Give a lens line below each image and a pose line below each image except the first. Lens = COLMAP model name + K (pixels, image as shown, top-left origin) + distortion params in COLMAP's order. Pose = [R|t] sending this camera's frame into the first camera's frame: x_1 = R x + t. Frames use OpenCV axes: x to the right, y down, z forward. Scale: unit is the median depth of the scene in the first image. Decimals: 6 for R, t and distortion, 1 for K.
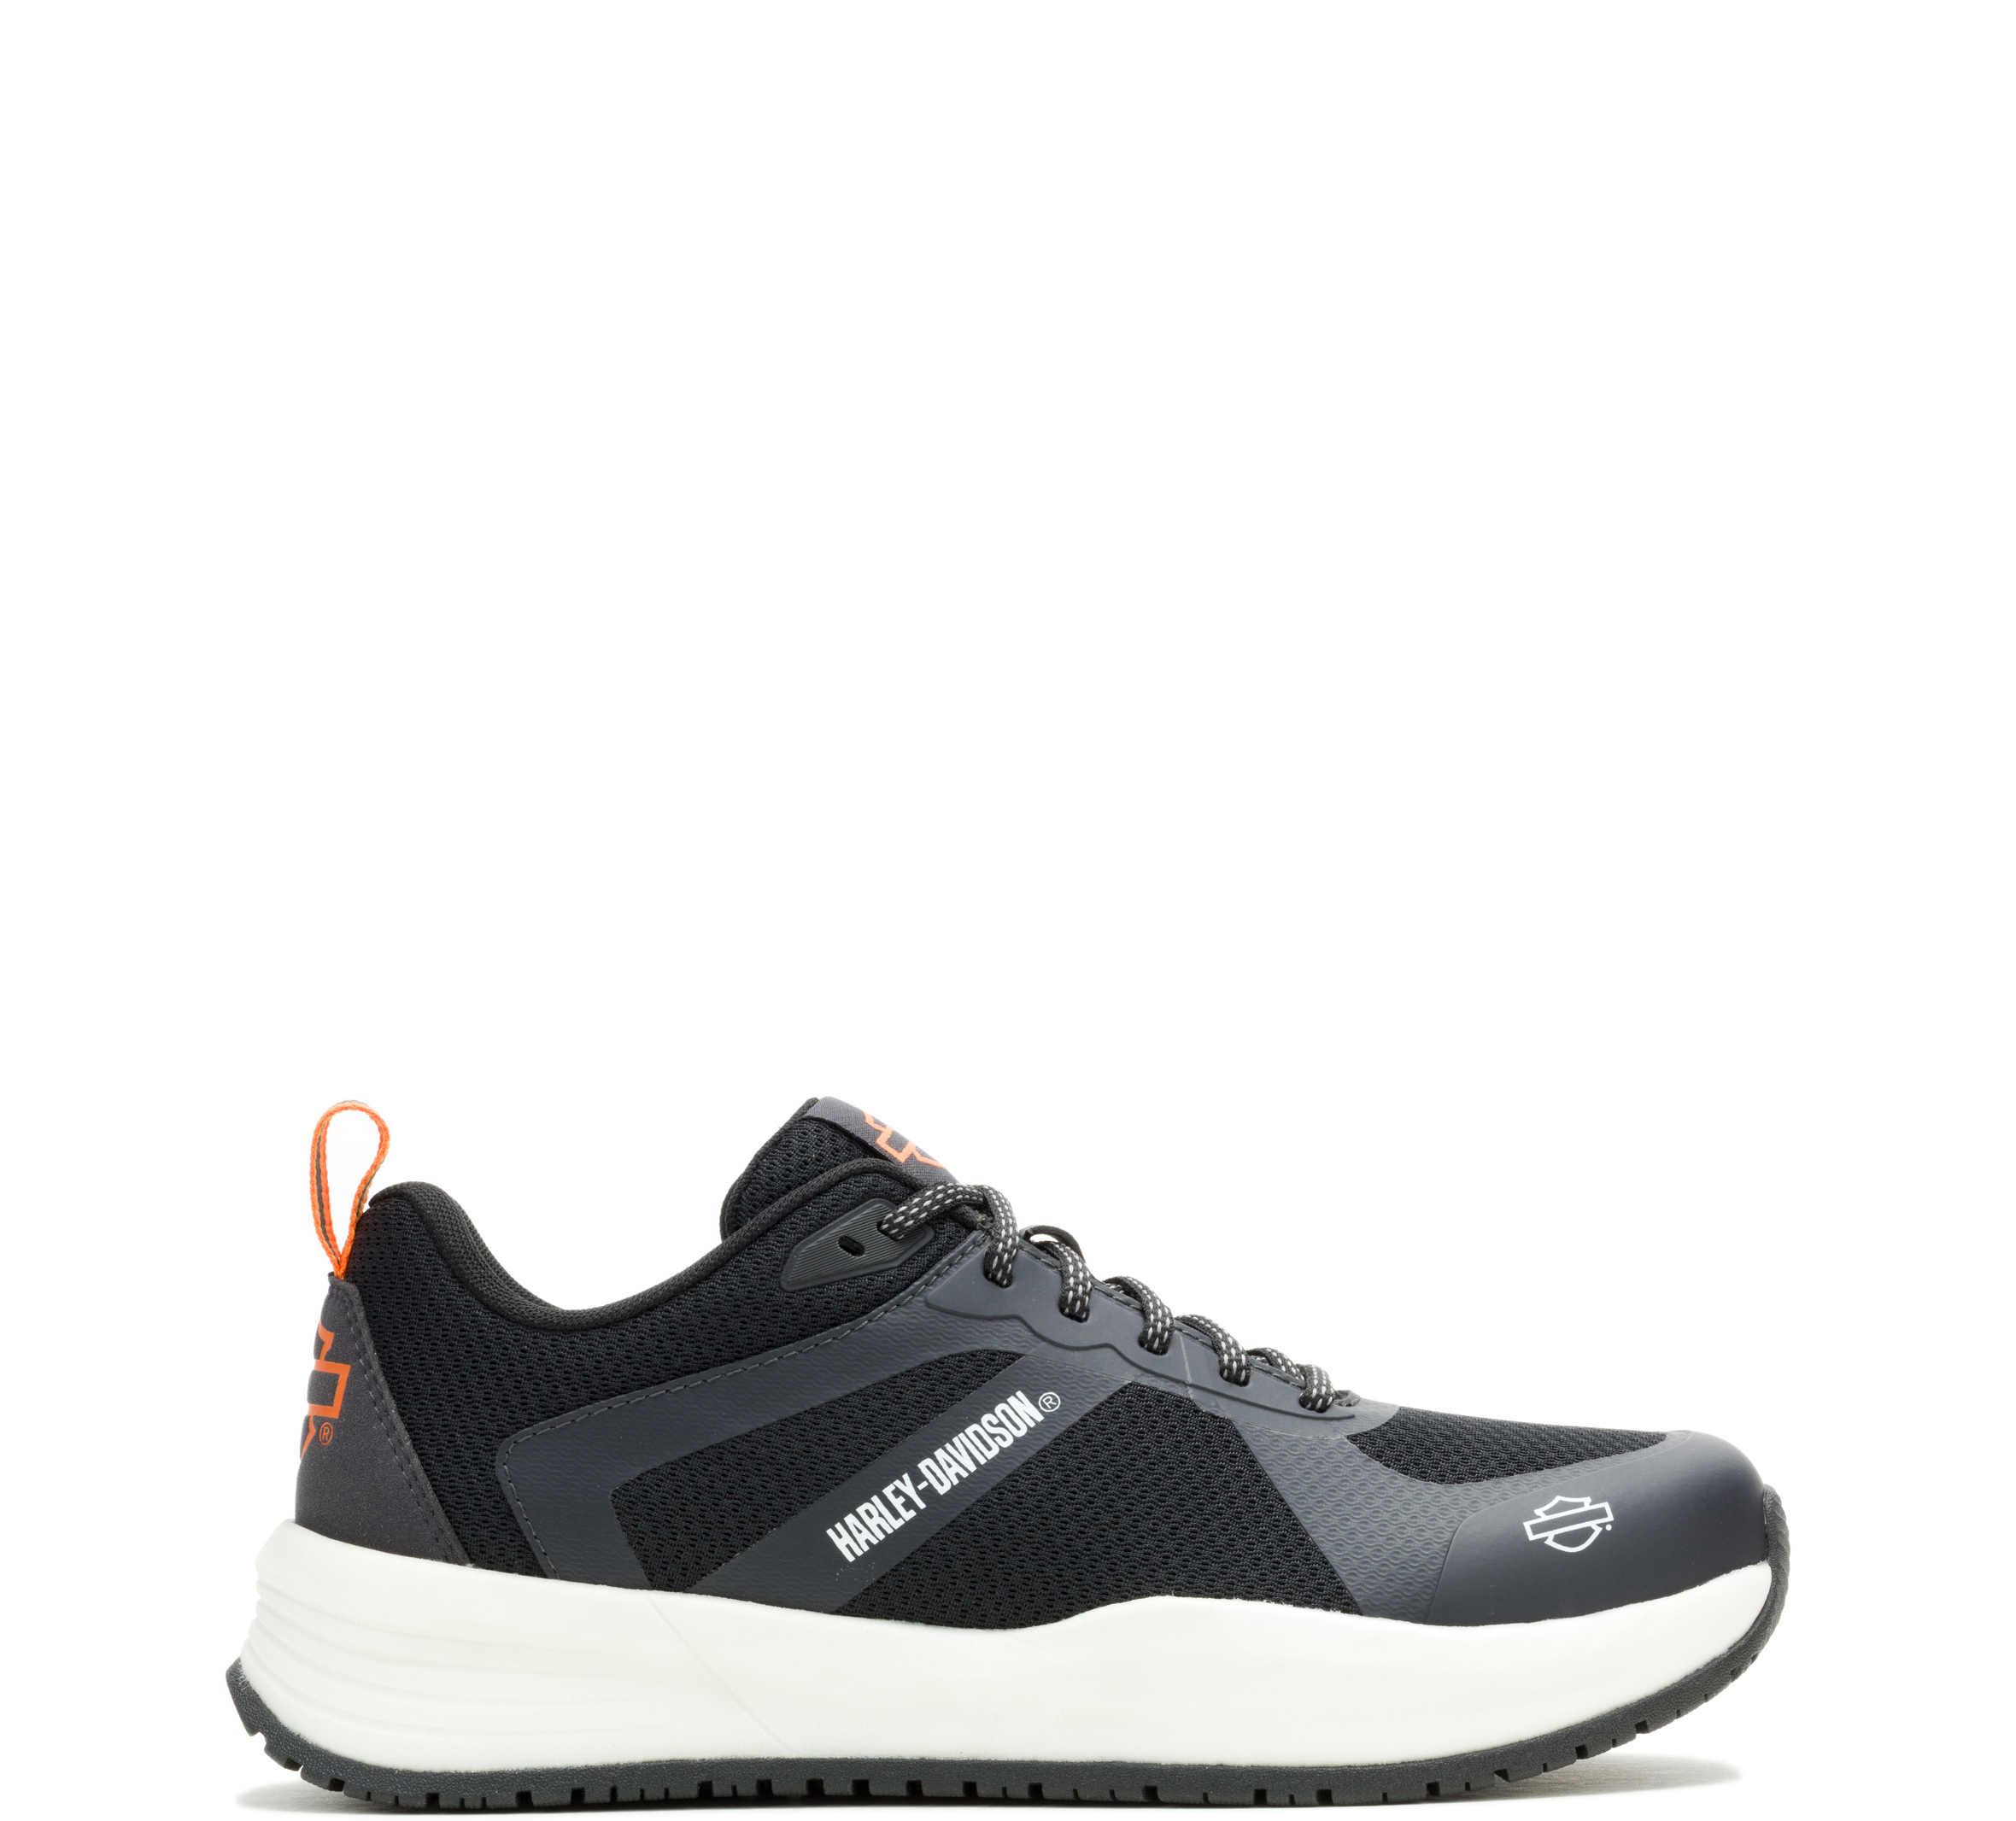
lens RADIAL K [[6351.6, 0, 1008.0], [0, 6351.6, 910.5], [0, 0, 1]] dist [-0.105299, -0.784331]
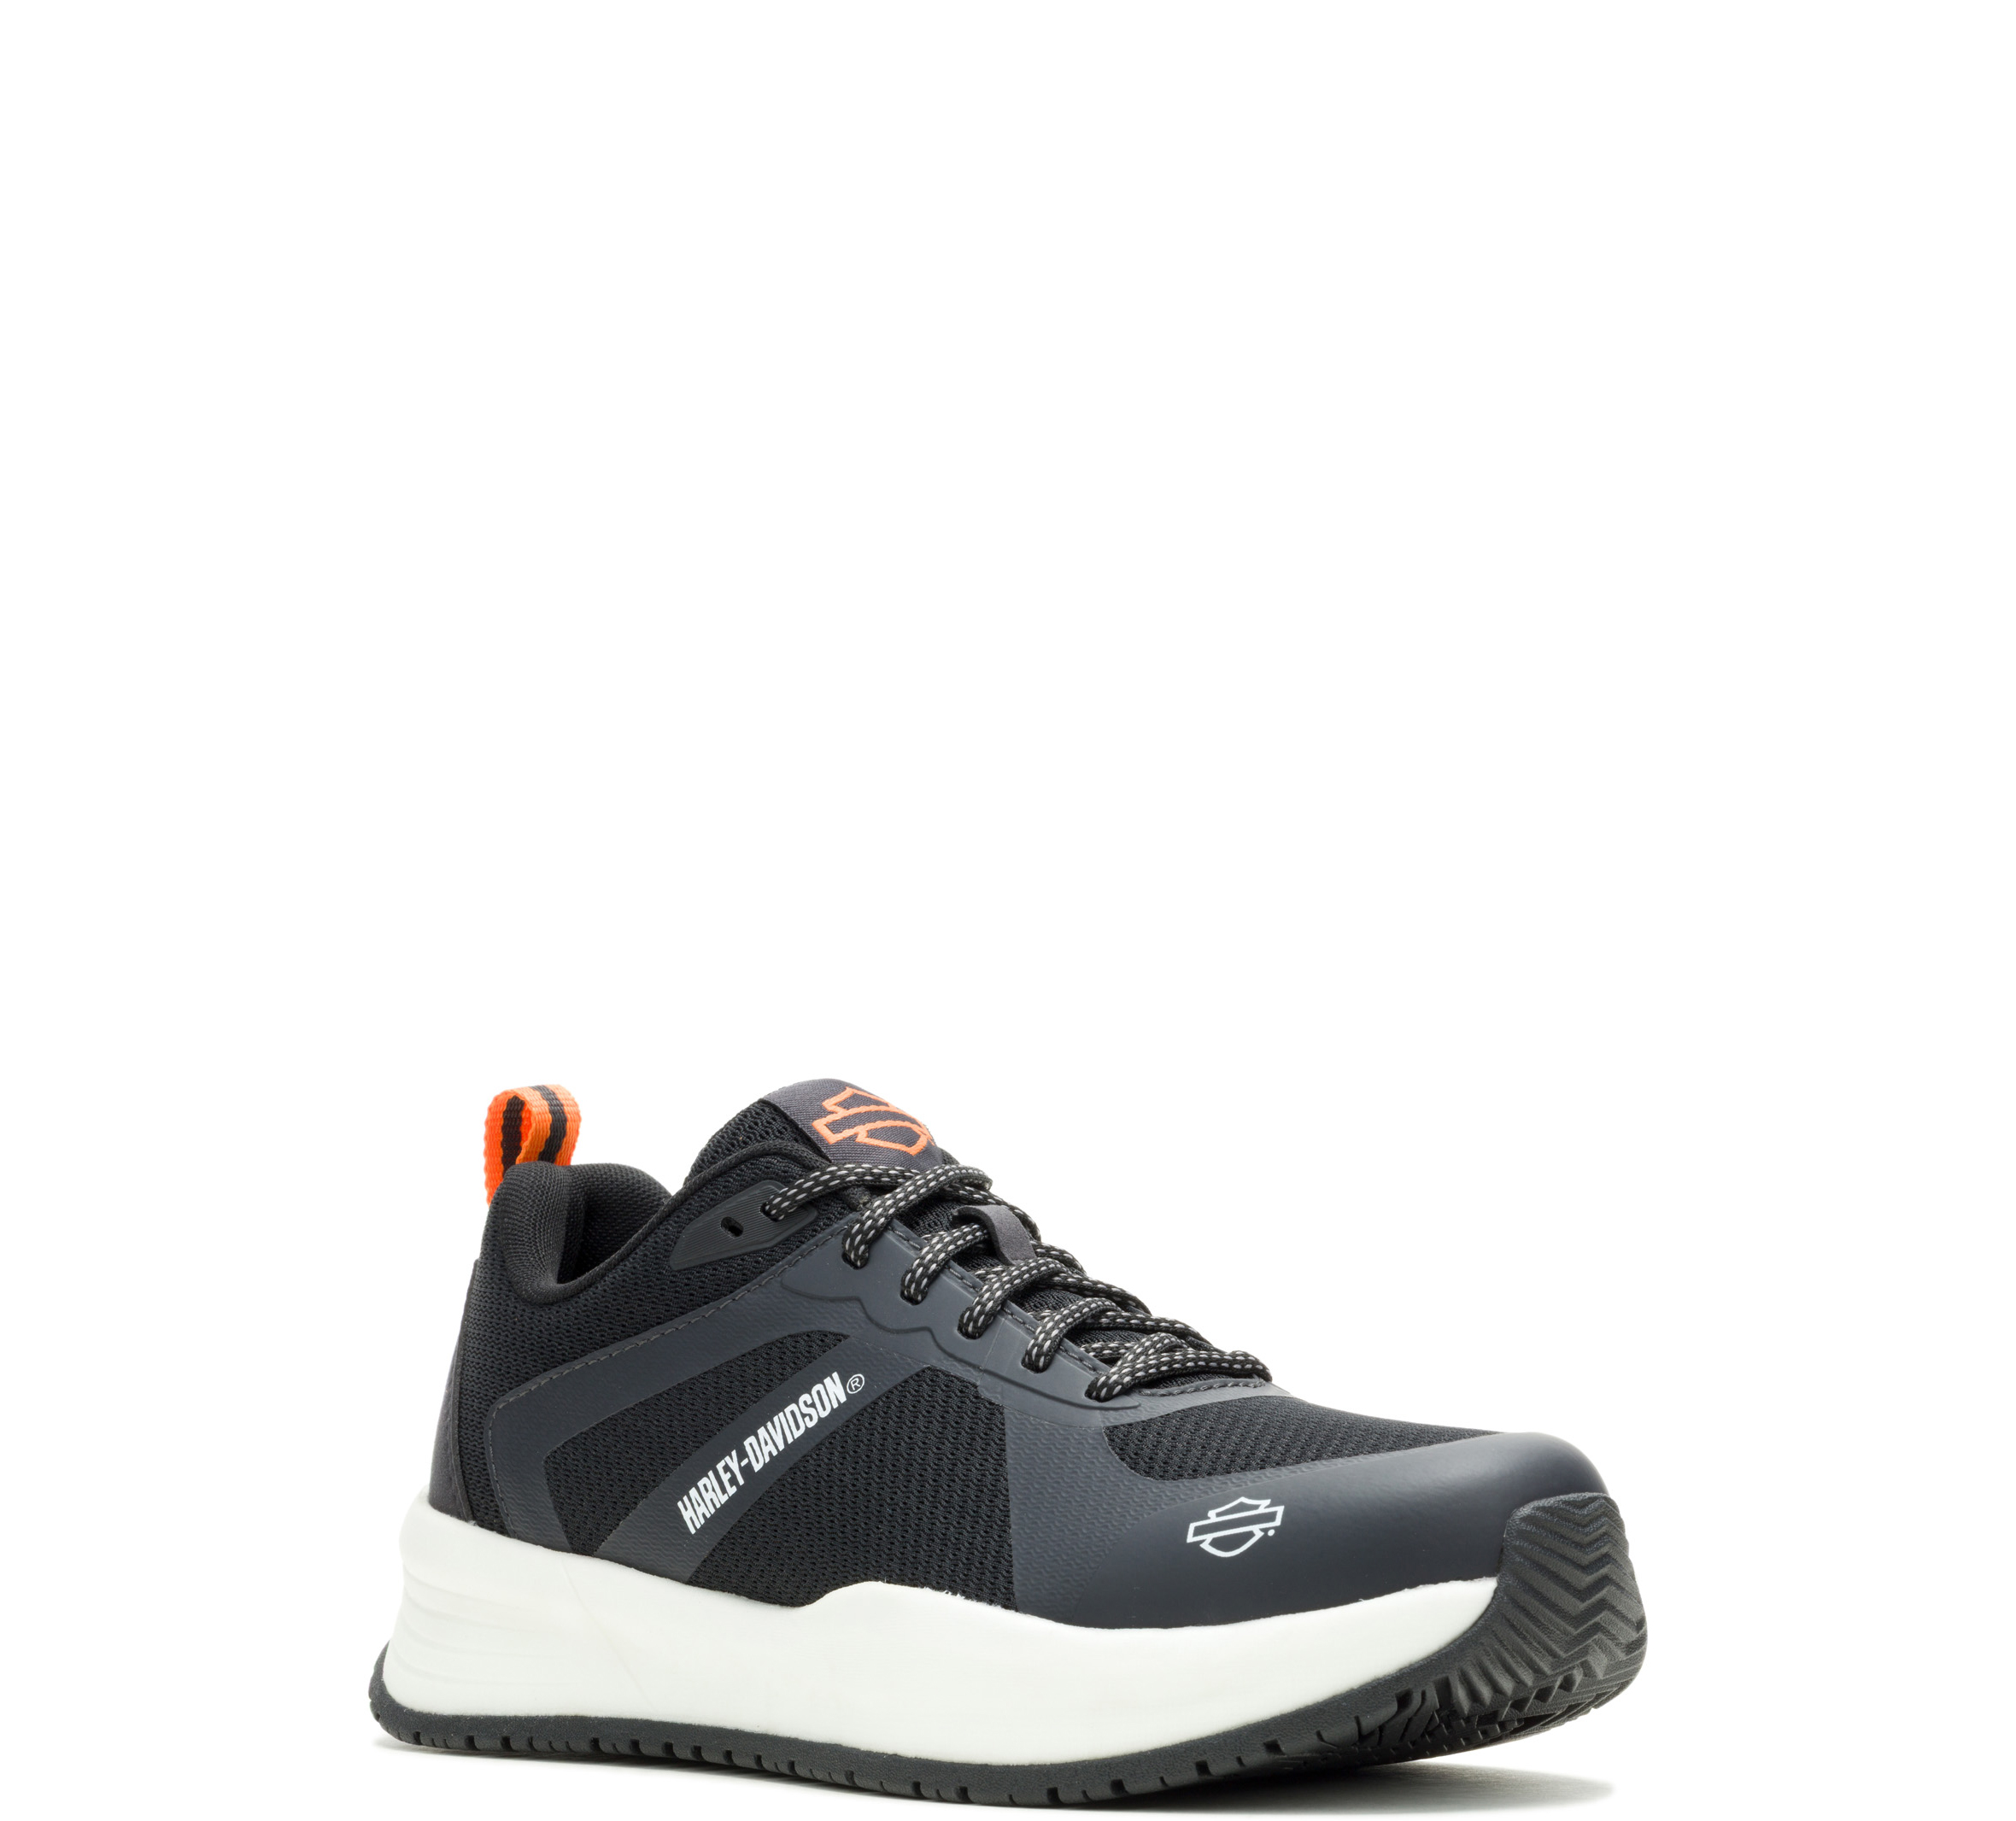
lens RADIAL K [[6351.6, 0, 1008.0], [0, 6351.6, 910.5], [0, 0, 1]] dist [-0.105299, -0.784331]
pose [[0.713193, -0.026283, -0.700475, 0.731864], [0.038300, 0.999265, 0.001501, 0.001986], [0.699921, -0.027899, 0.713675, 0.302823]]
